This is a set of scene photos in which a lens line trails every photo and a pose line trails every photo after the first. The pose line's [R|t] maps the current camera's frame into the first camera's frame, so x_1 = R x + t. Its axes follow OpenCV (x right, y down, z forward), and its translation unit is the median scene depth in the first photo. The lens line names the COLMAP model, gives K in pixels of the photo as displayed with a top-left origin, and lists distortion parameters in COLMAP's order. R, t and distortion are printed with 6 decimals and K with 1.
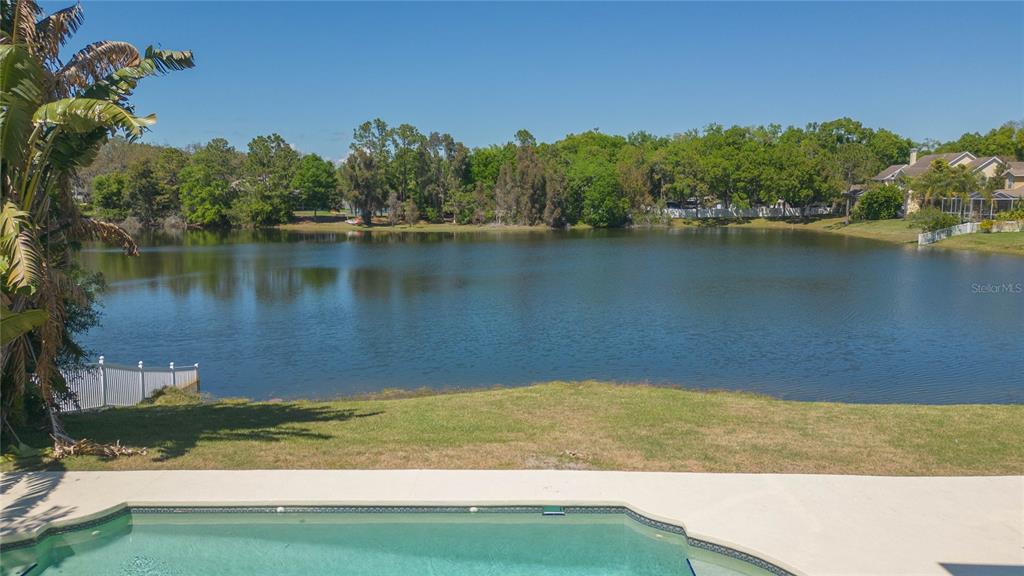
lens RADIAL K [[725.4, 0, 502.8], [0, 725.4, 287.5], [0, 0, 1]] dist [0.039890, -0.038849]
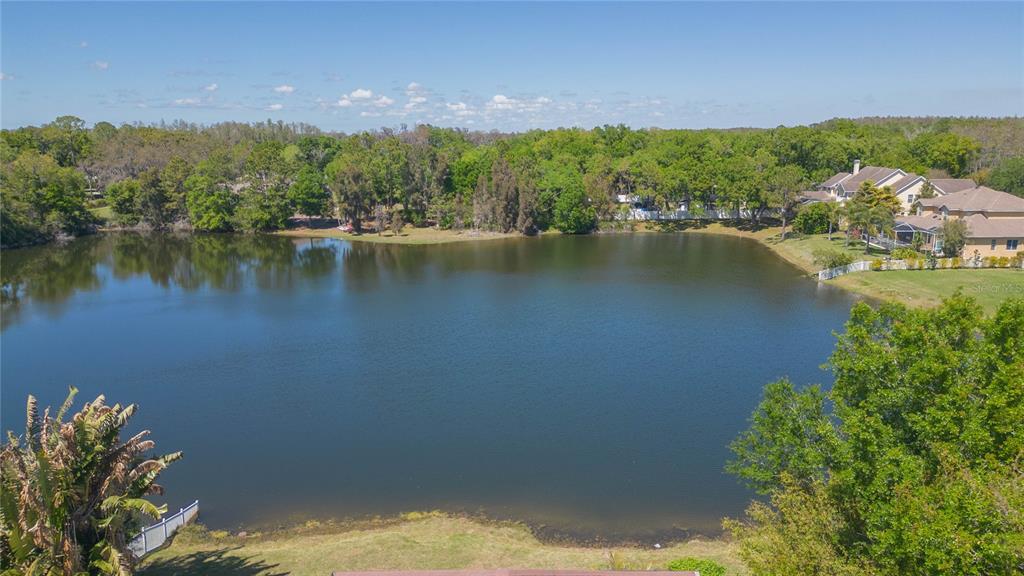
lens RADIAL K [[725.4, 0, 506.2], [0, 725.4, 290.4], [0, 0, 1]] dist [0.039890, -0.038849]
pose [[0.999939, -0.003529, -0.010470, 0.049501], [0.004336, 0.996938, 0.078077, -0.081448], [0.010163, -0.078117, 0.996892, -0.100060]]
